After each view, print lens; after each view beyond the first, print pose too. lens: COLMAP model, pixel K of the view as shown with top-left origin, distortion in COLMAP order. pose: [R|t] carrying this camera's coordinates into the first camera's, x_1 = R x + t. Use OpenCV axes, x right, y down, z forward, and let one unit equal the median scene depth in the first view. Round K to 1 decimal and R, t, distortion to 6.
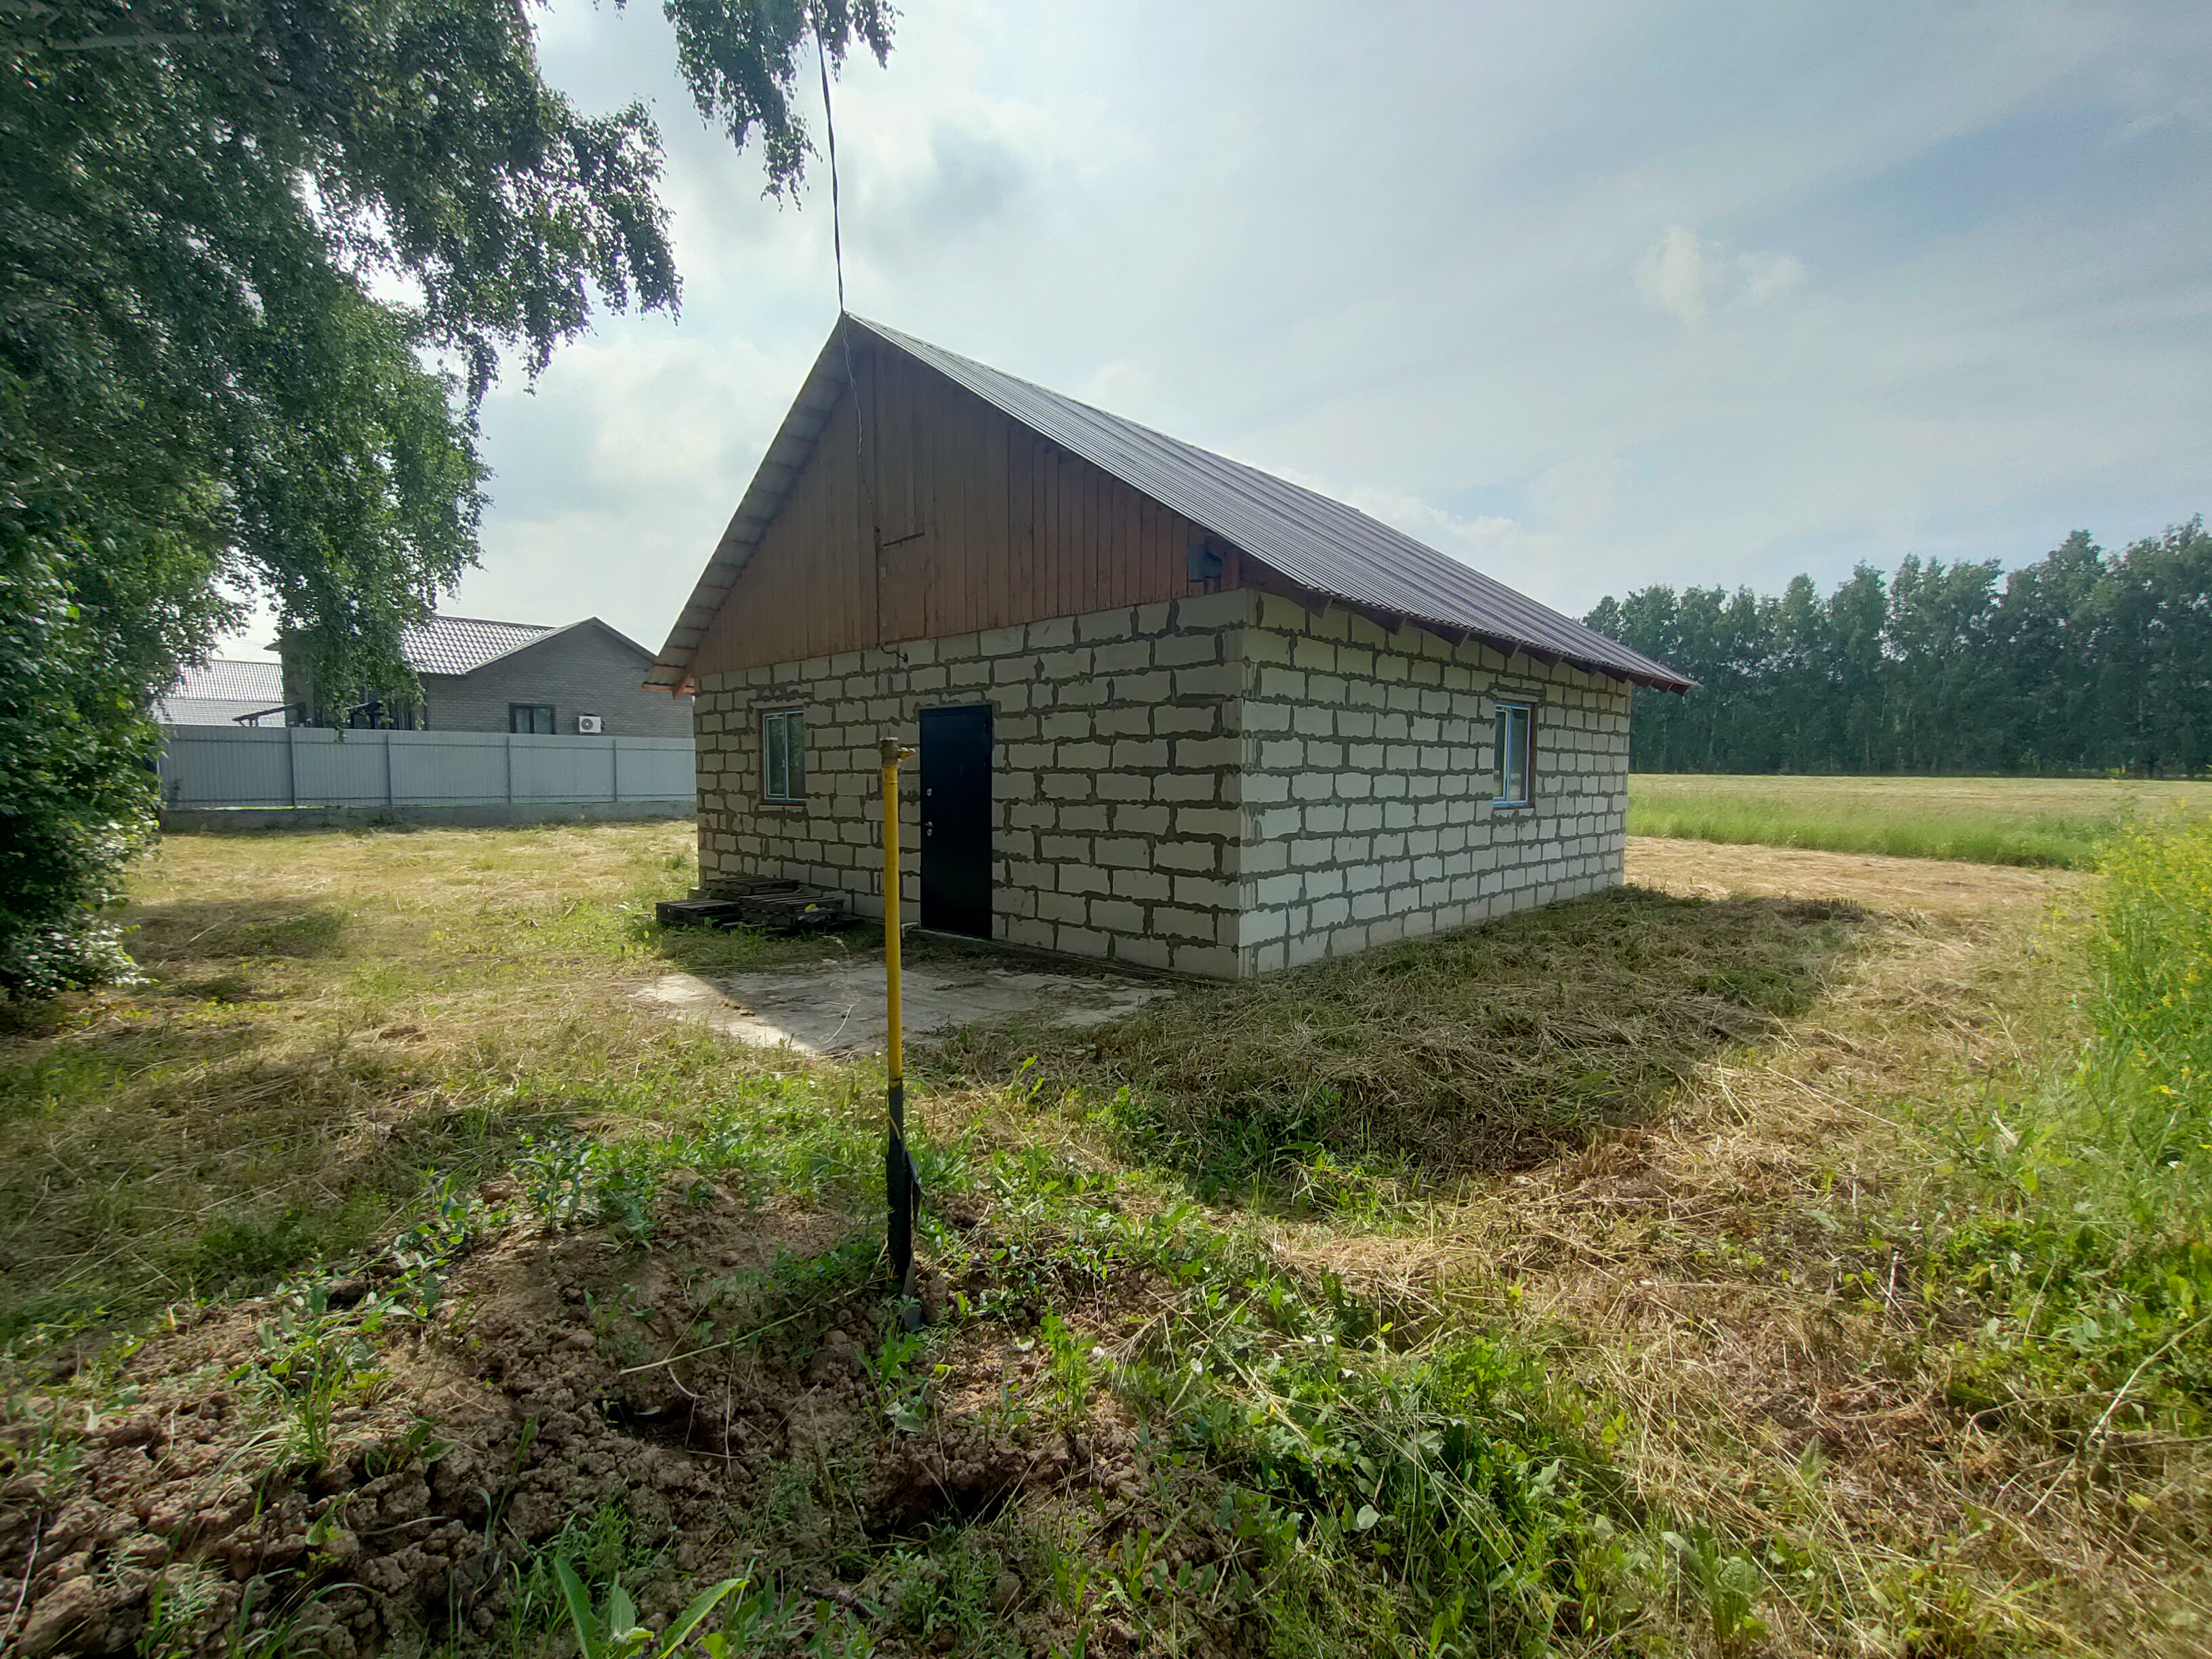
lens RADIAL K [[976.6, 0, 1106.0], [0, 976.6, 829.5], [0, 0, 1]] dist [0.000207, -0.000029]
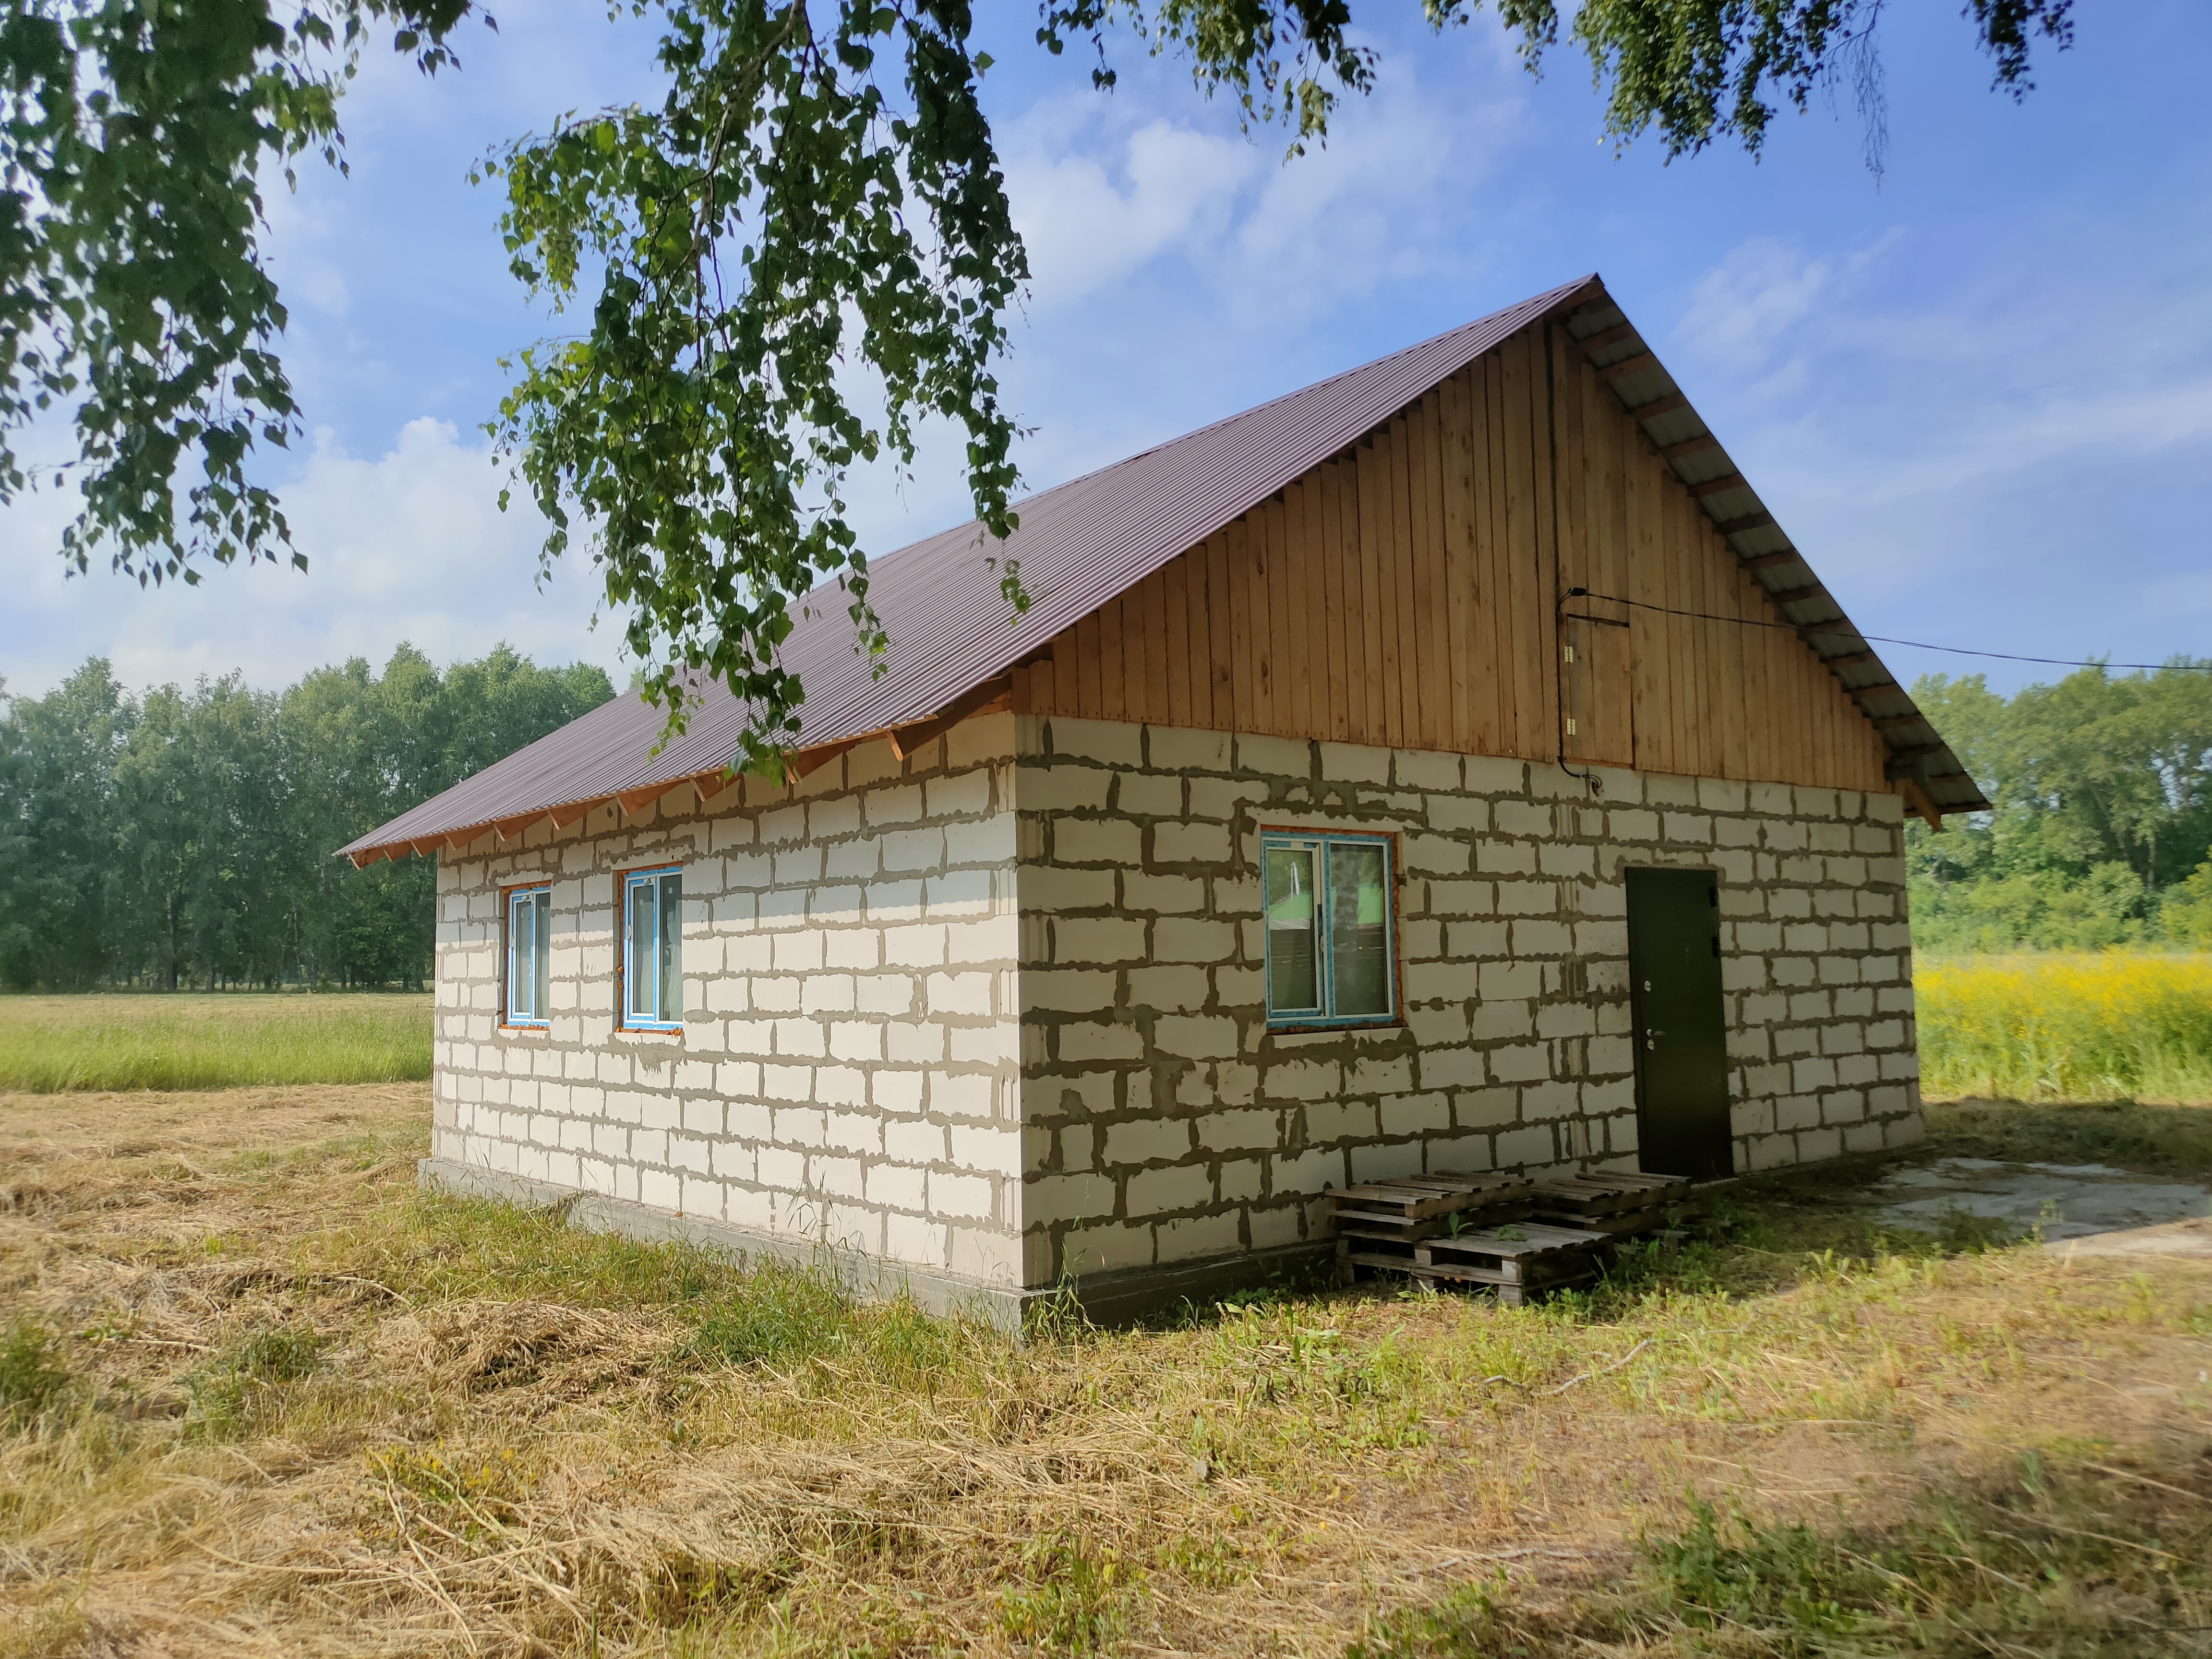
lens RADIAL K [[1654.7, 0, 1106.0], [0, 1654.7, 829.5], [0, 0, 1]] dist [0.053376, -0.064561]
pose [[0.146584, 0.081483, 0.985836, -1.551923], [0.075730, 0.992752, -0.093315, -0.074323], [-0.986295, 0.088335, 0.139351, 1.321563]]
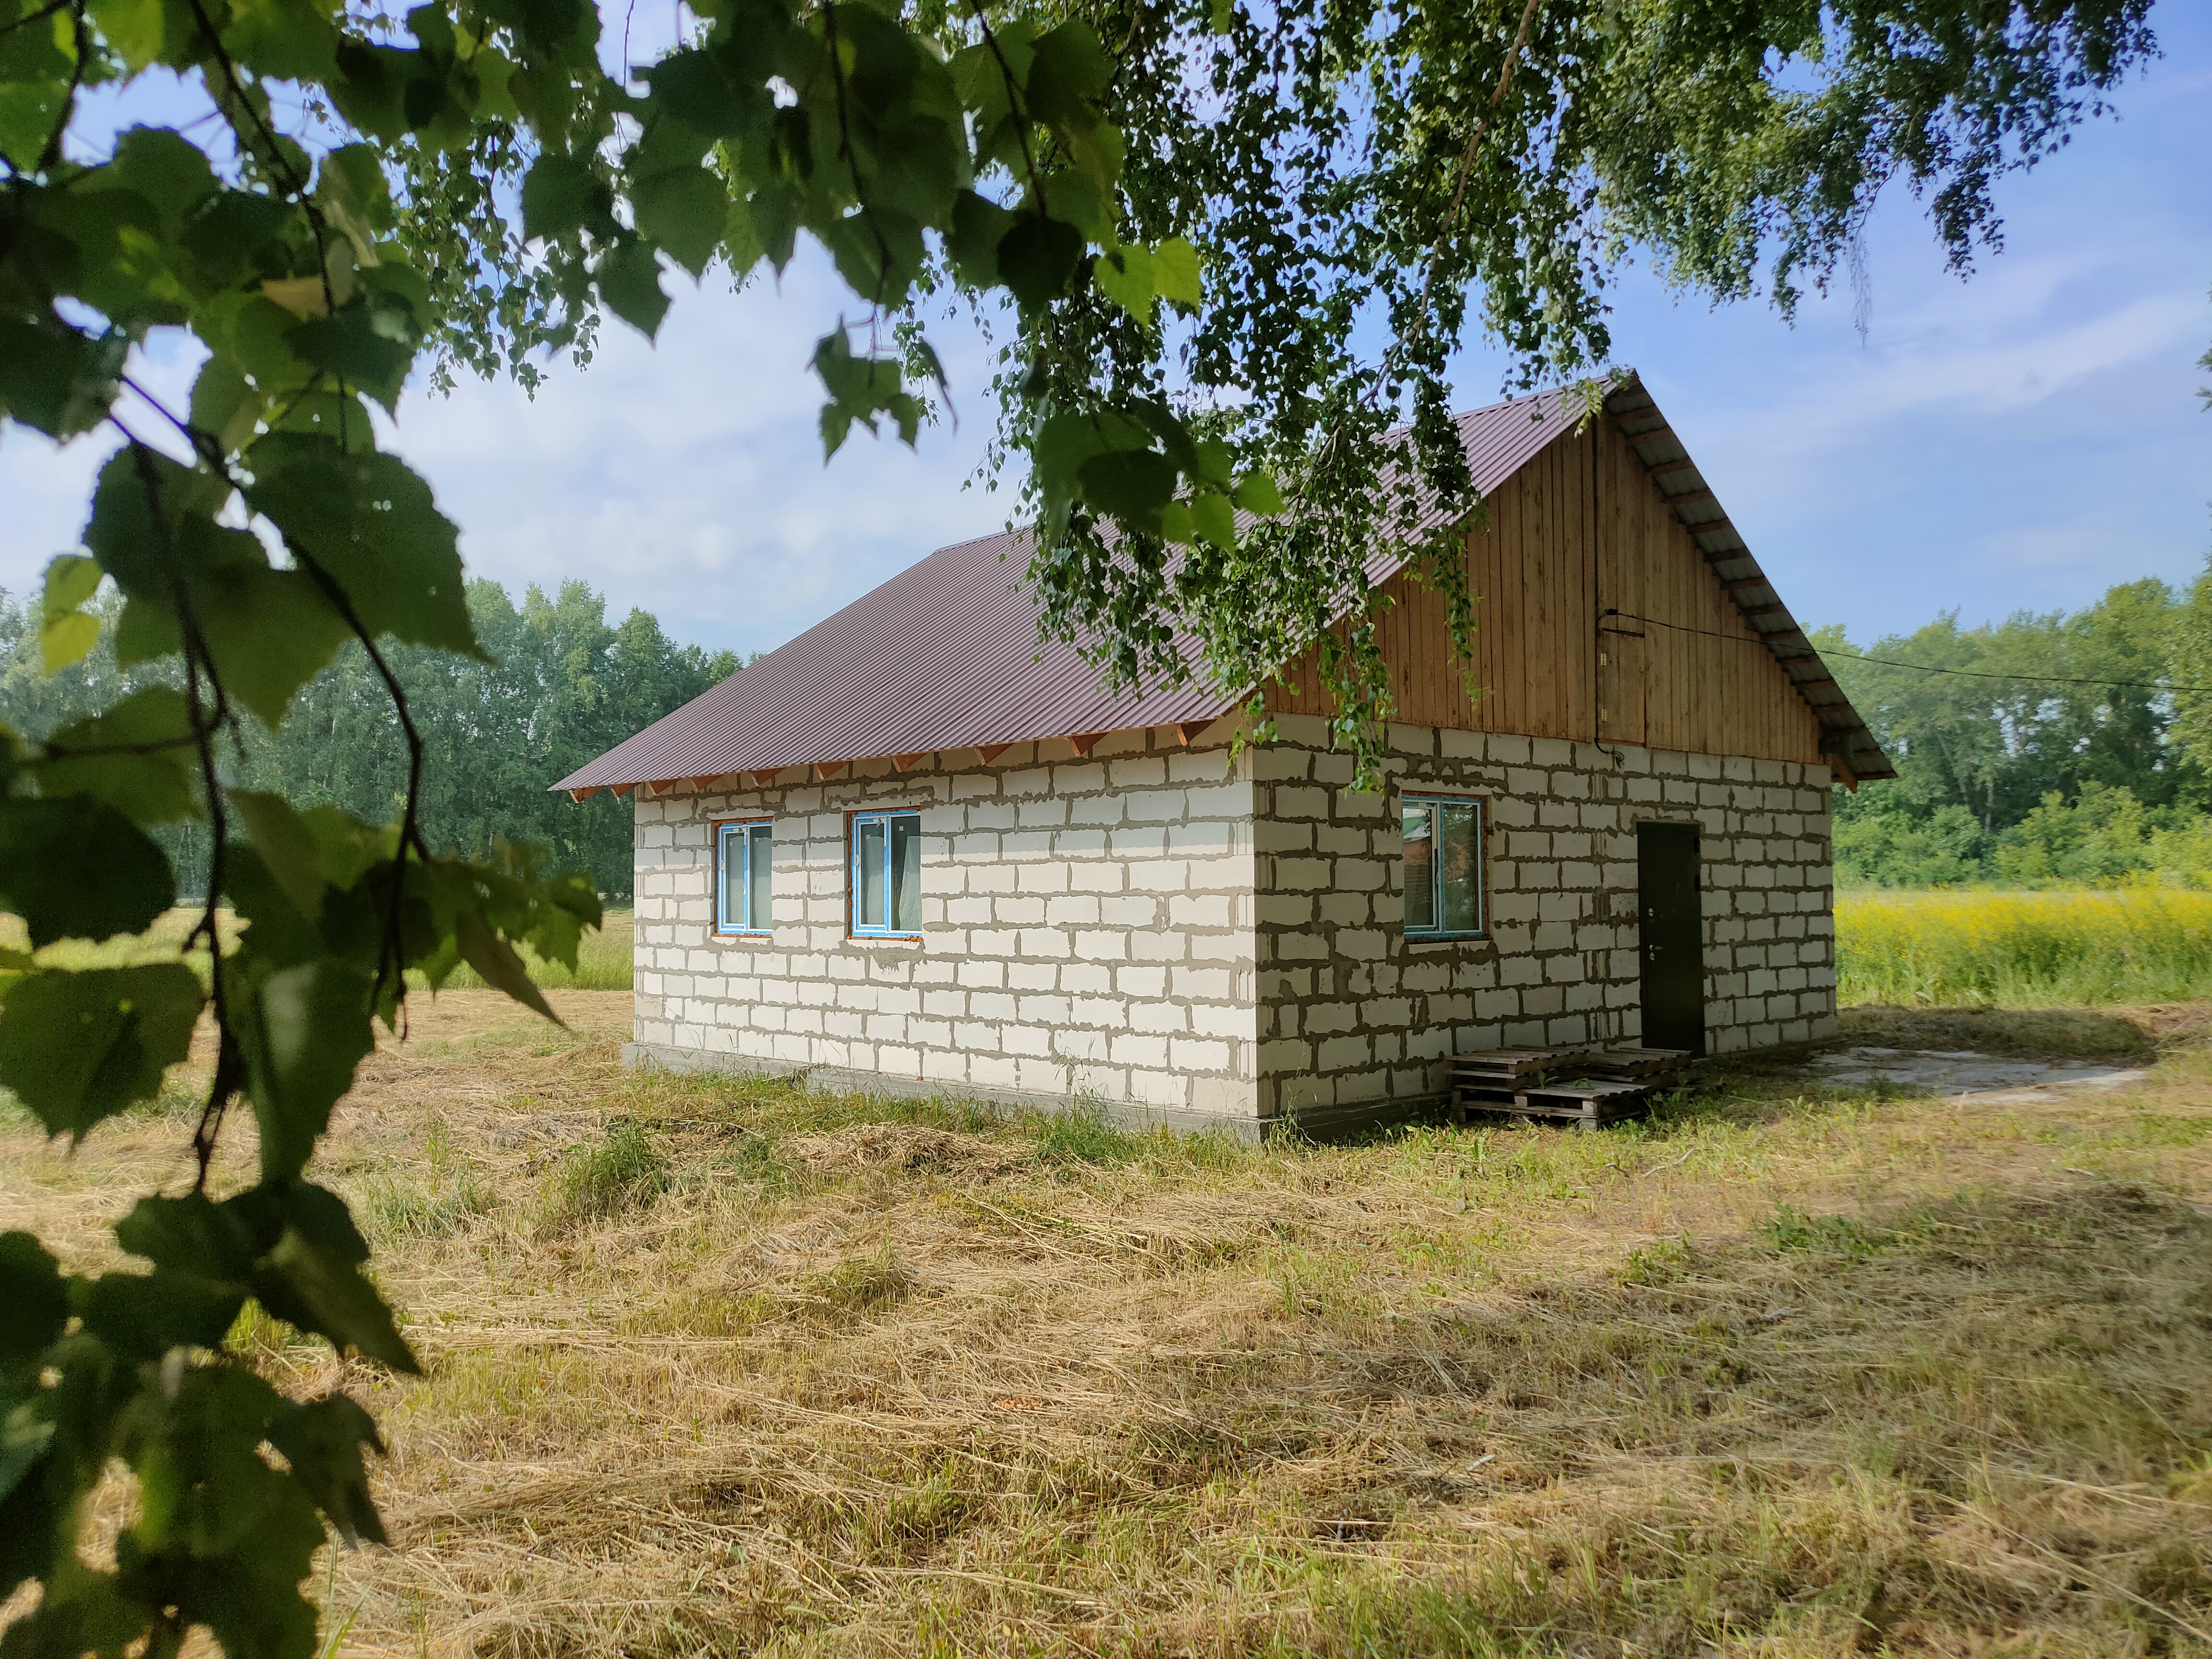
lens RADIAL K [[1654.7, 0, 1106.0], [0, 1654.7, 829.5], [0, 0, 1]] dist [0.053376, -0.064561]
pose [[0.072236, 0.039283, 0.996614, -1.948962], [0.063834, 0.996993, -0.043925, -0.087717], [-0.995343, 0.066791, 0.069512, 1.529799]]
